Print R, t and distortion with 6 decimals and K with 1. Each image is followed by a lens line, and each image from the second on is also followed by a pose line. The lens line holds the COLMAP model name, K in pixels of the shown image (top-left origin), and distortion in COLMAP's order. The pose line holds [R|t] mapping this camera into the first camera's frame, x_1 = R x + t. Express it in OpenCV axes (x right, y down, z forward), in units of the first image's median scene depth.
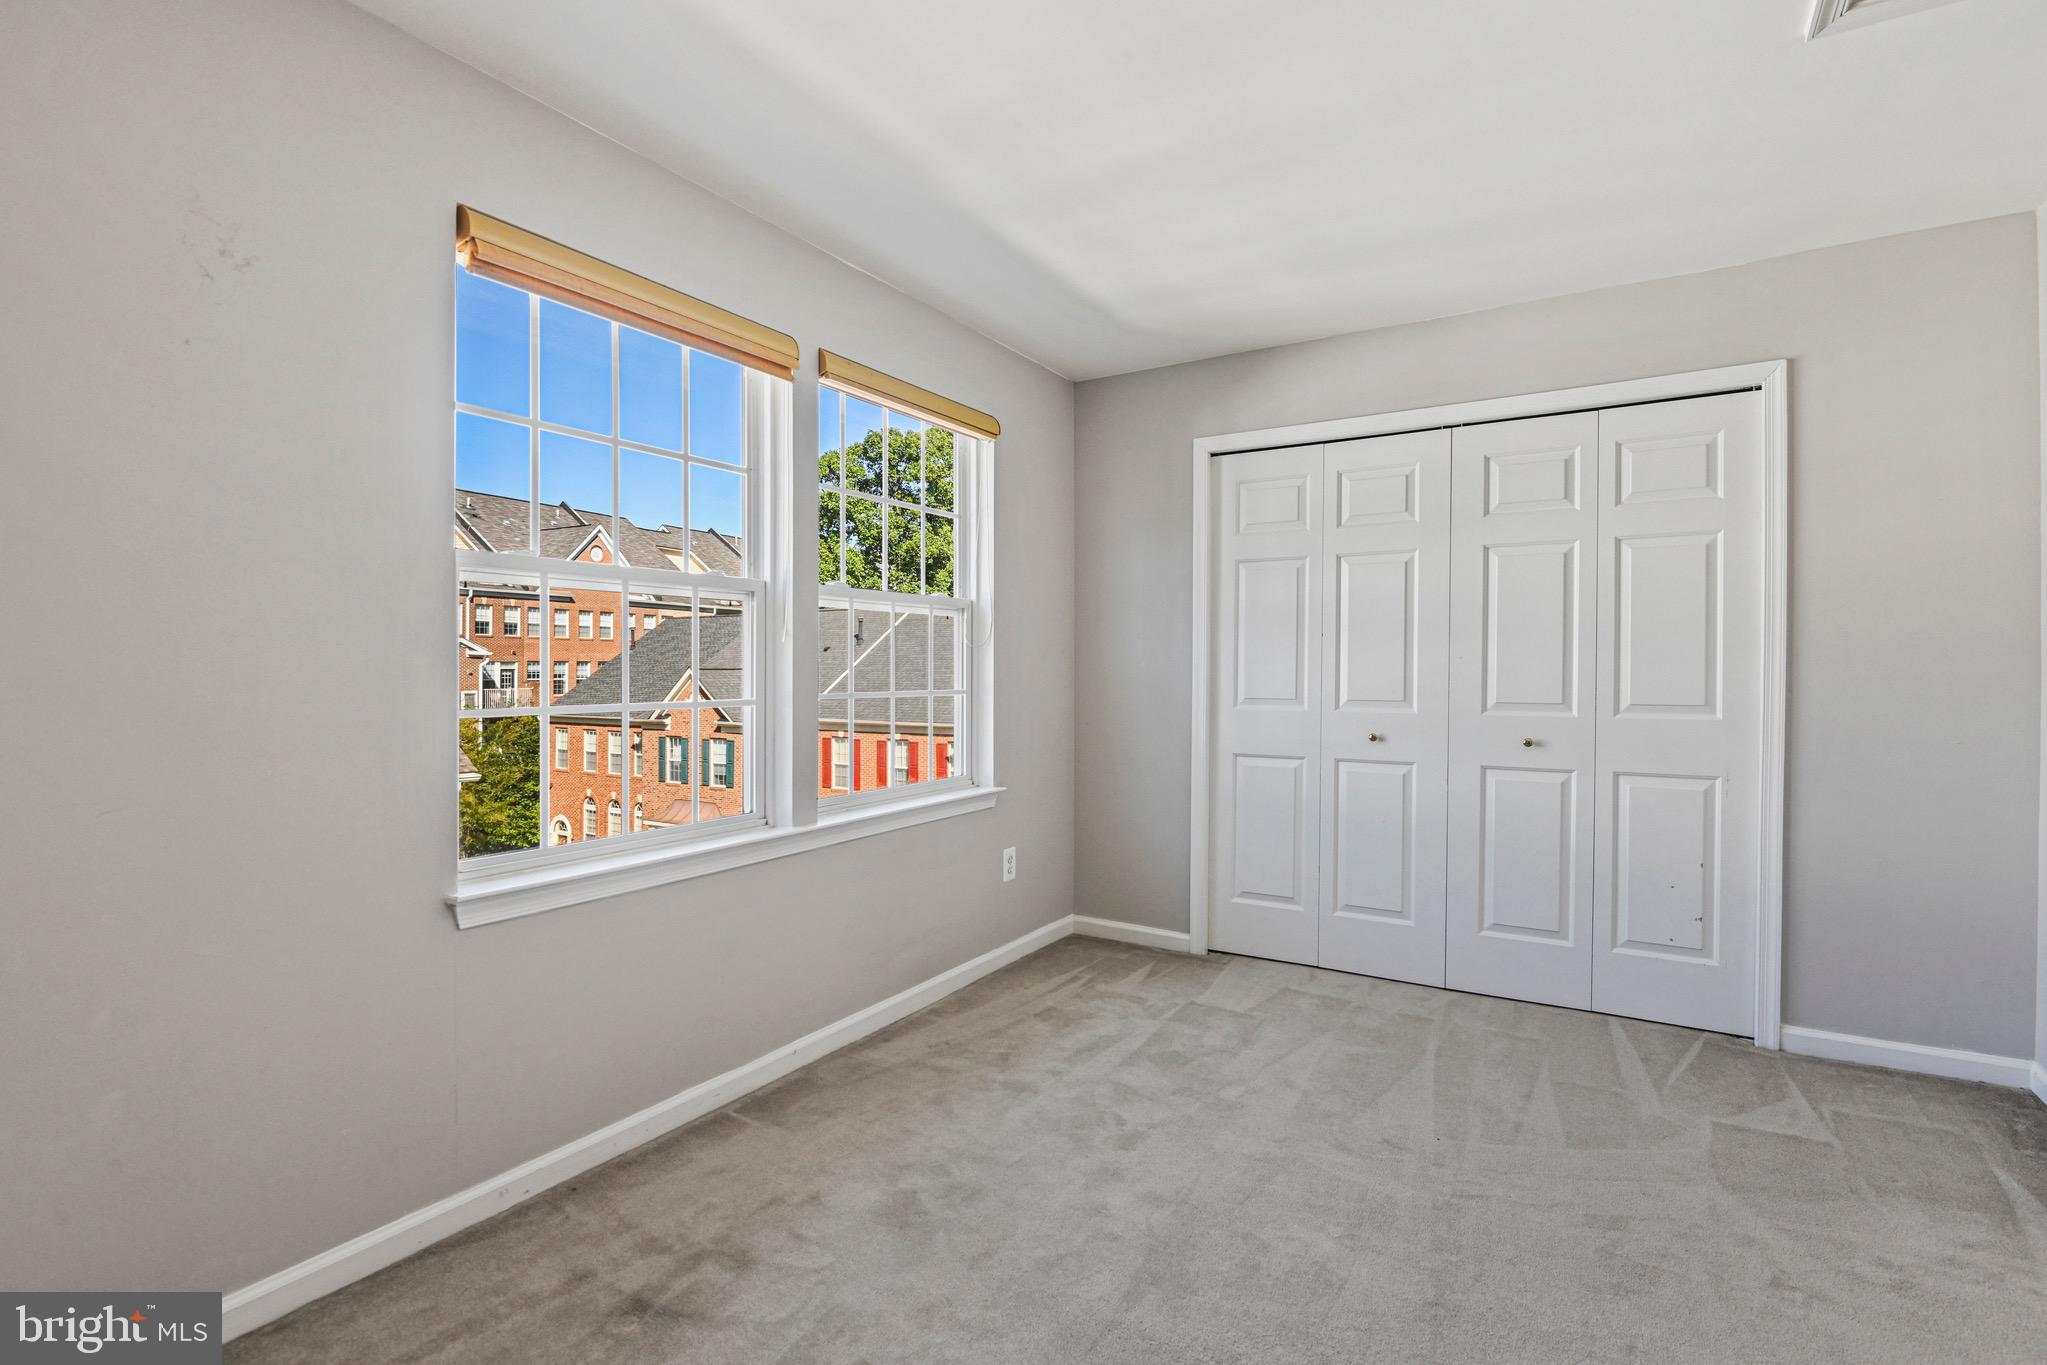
lens RADIAL K [[953.7, 0, 1031.7], [0, 953.7, 674.7], [0, 0, 1]] dist [-0.018849, -0.001971]
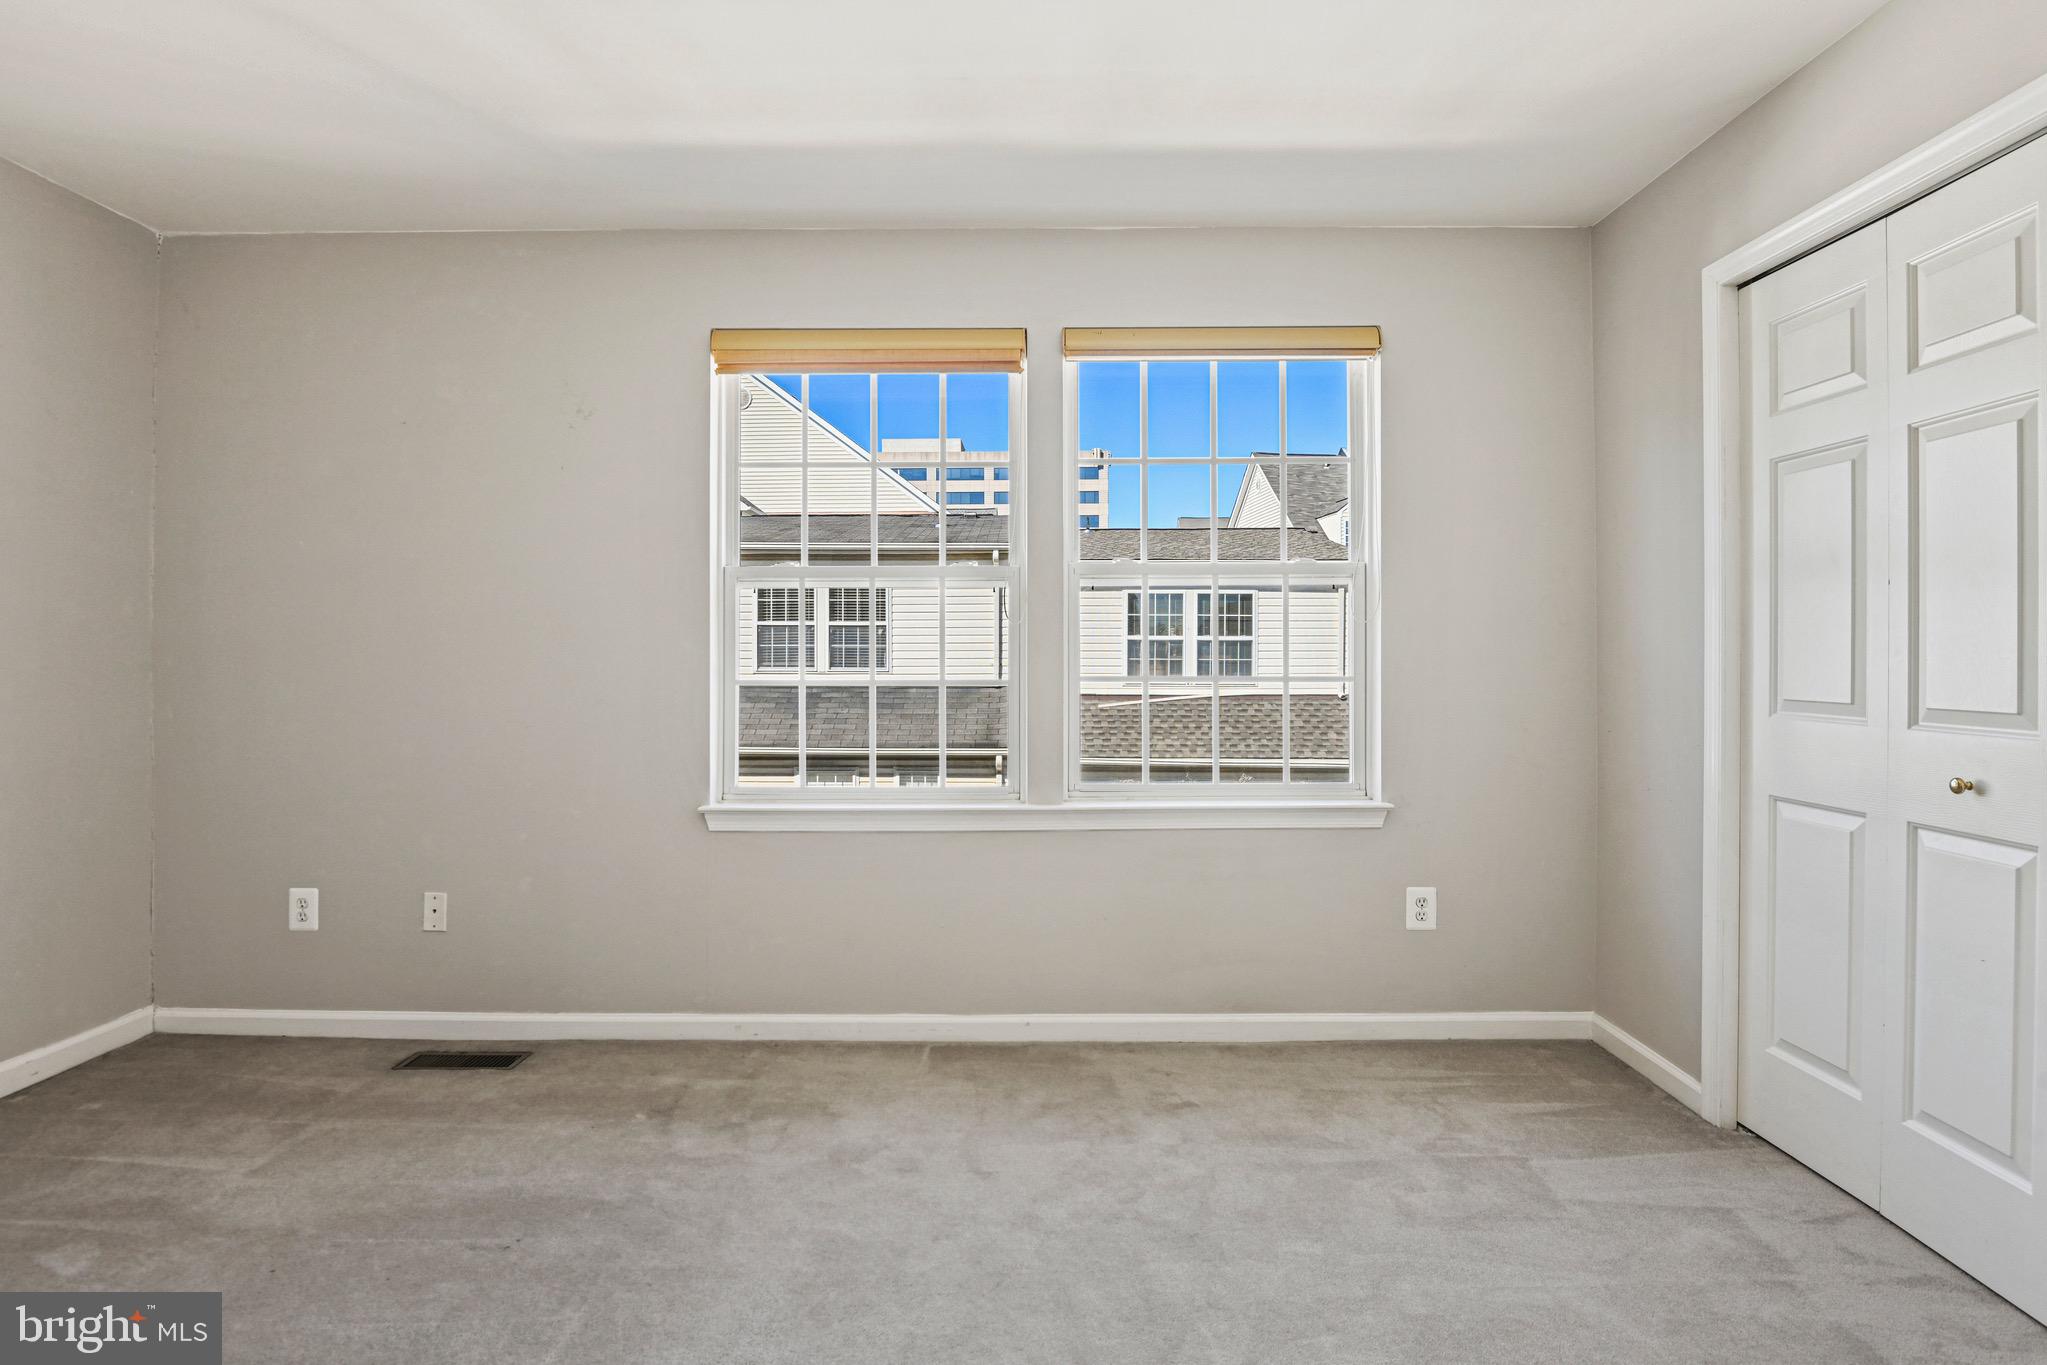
lens RADIAL K [[1122.0, 0, 1025.4], [0, 1122.0, 647.8], [0, 0, 1]] dist [-0.031019, -0.002477]
pose [[0.510152, -0.001384, -0.860083, 0.622891], [-0.003923, 0.999985, -0.003936, -0.002440], [0.860076, 0.005382, 0.510138, 0.303090]]
